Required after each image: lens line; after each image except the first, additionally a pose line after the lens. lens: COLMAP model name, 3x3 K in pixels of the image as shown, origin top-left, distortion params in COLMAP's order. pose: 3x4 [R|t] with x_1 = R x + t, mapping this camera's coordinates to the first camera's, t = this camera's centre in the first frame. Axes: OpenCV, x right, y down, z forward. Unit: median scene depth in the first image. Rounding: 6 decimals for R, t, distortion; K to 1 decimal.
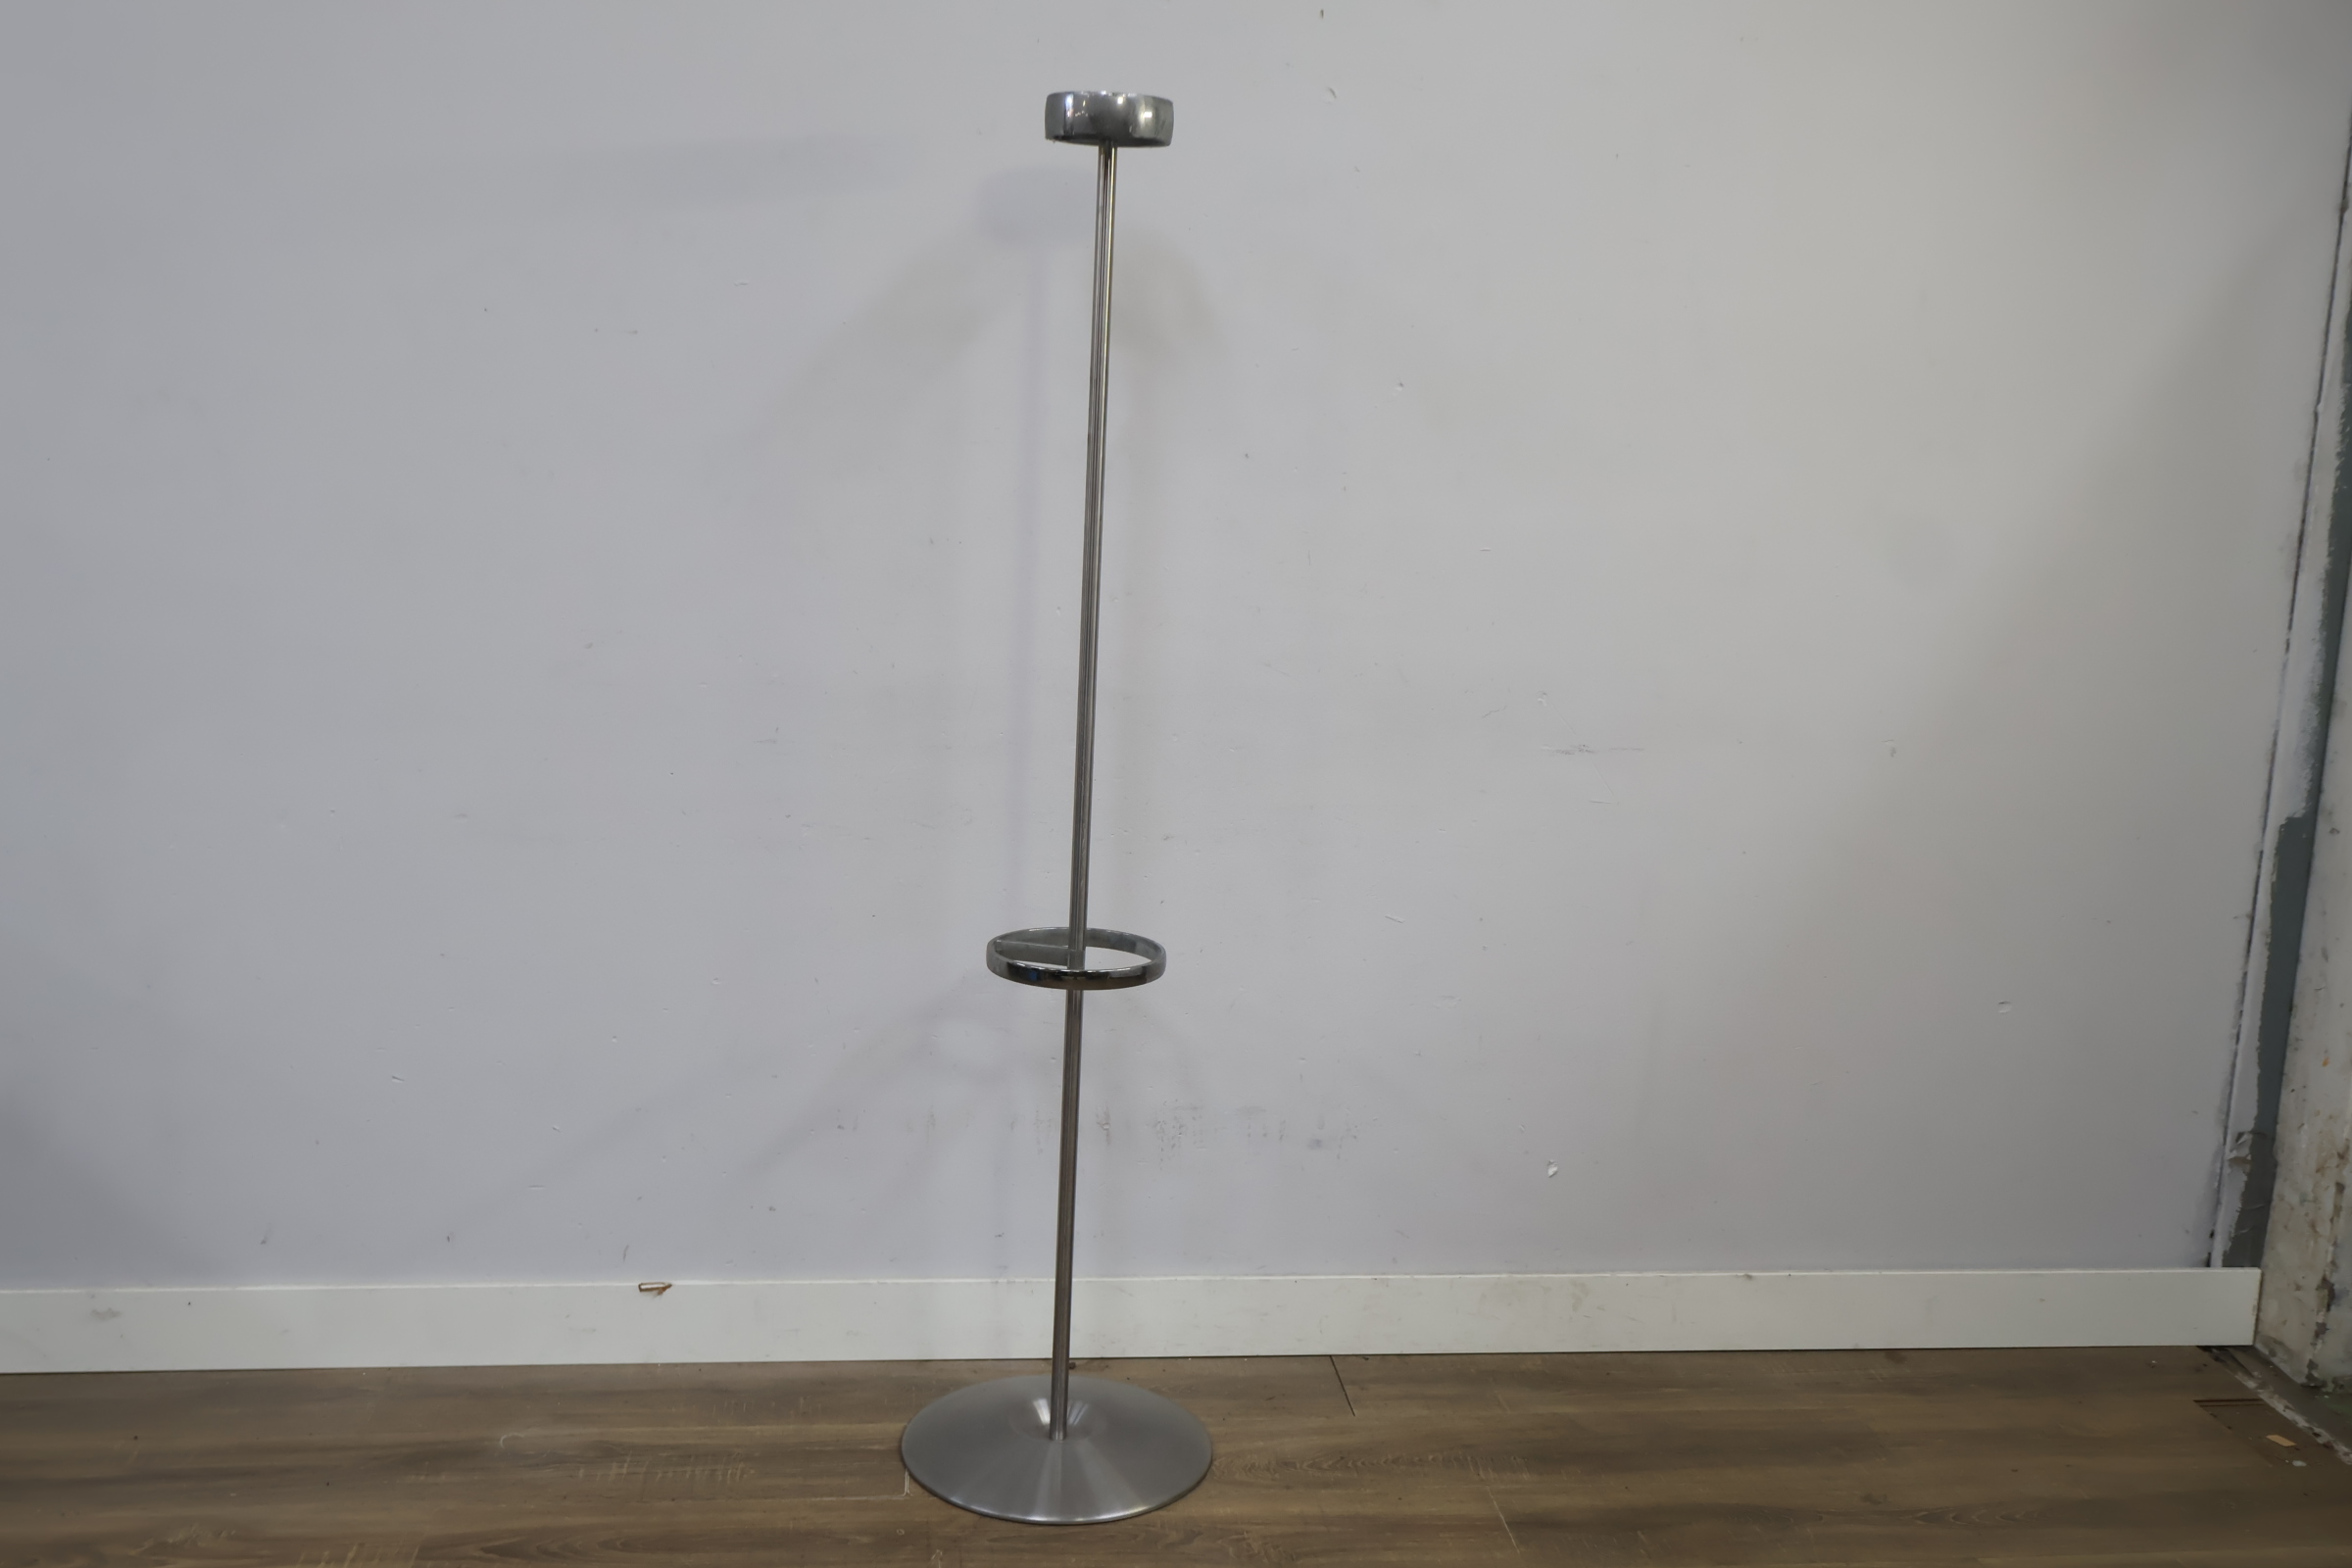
lens RADIAL K [[2272.2, 0, 1175.3], [0, 2272.2, 775.1], [0, 0, 1]] dist [0.001938, -0.003789]
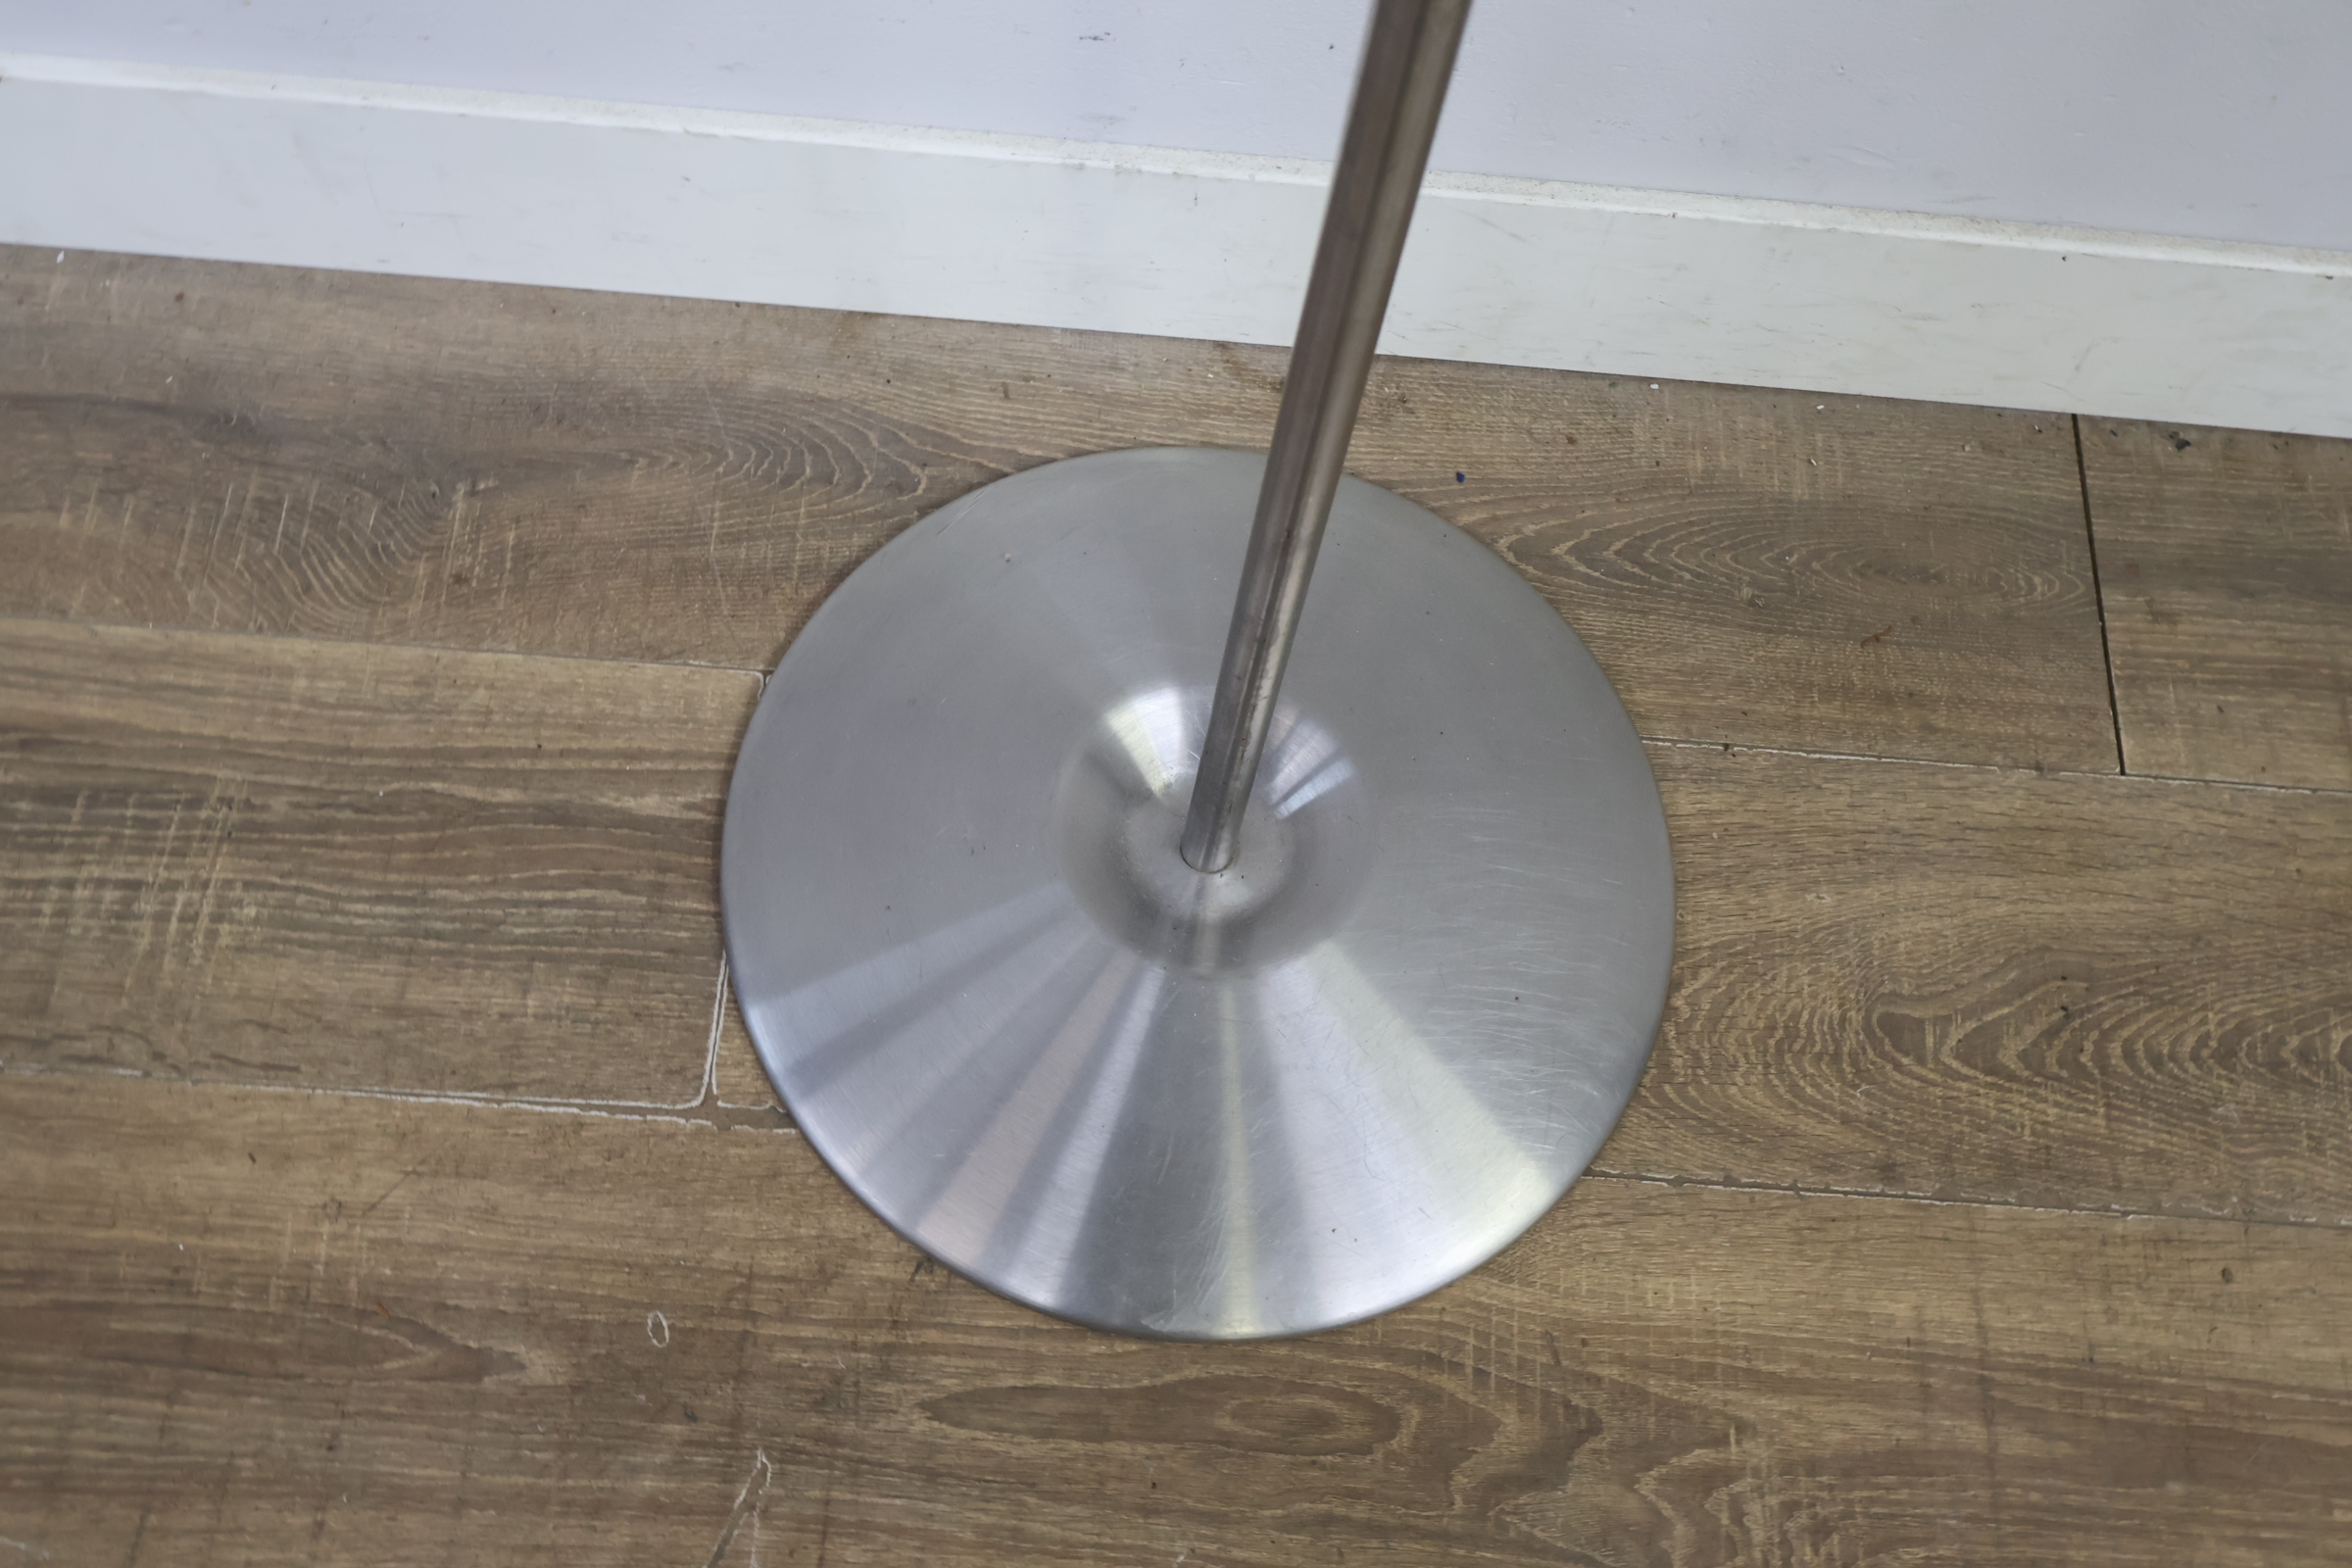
lens RADIAL K [[2272.2, 0, 1175.3], [0, 2272.2, 775.1], [0, 0, 1]] dist [0.001938, -0.003789]
pose [[0.987363, 0.154617, -0.034754, -0.043972], [-0.059414, 0.564471, 0.823312, 0.020391], [0.146916, -0.810843, 0.566524, 0.779270]]
